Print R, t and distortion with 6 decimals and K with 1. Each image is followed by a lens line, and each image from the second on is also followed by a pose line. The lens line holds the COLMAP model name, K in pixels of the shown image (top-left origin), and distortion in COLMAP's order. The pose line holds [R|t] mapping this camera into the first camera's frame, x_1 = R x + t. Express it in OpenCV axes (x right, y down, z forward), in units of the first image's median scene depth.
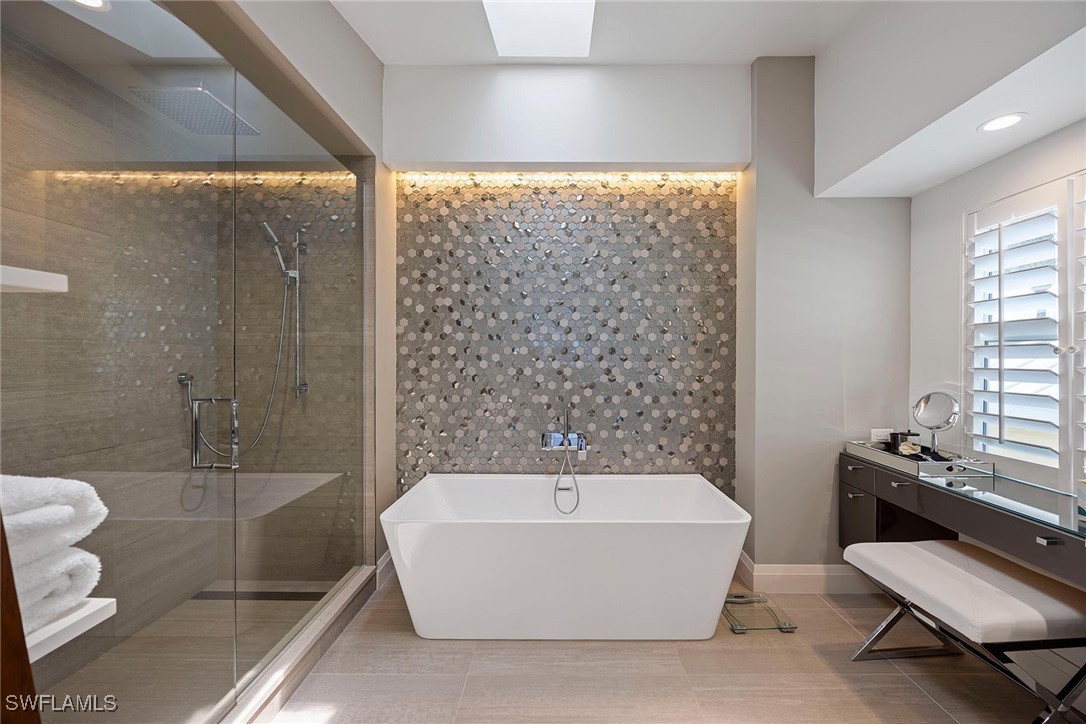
lens RADIAL K [[418.9, 0, 547.8], [0, 418.9, 359.5], [0, 0, 1]] dist [-0.001643, -0.000745]
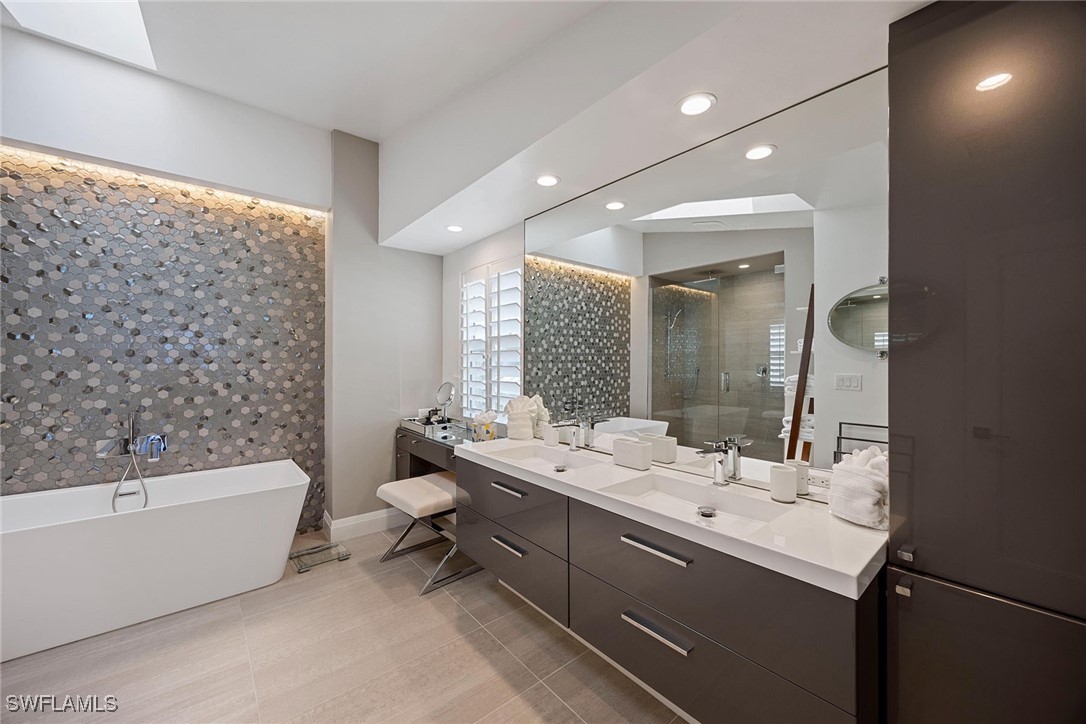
lens RADIAL K [[418.9, 0, 543.6], [0, 418.9, 360.6], [0, 0, 1]] dist [-0.001643, -0.000745]
pose [[0.754937, 0.001430, 0.655796, 0.128098], [0.001117, 0.999993, -0.003466, 0.000999], [-0.655797, 0.003349, 0.754930, -0.366355]]
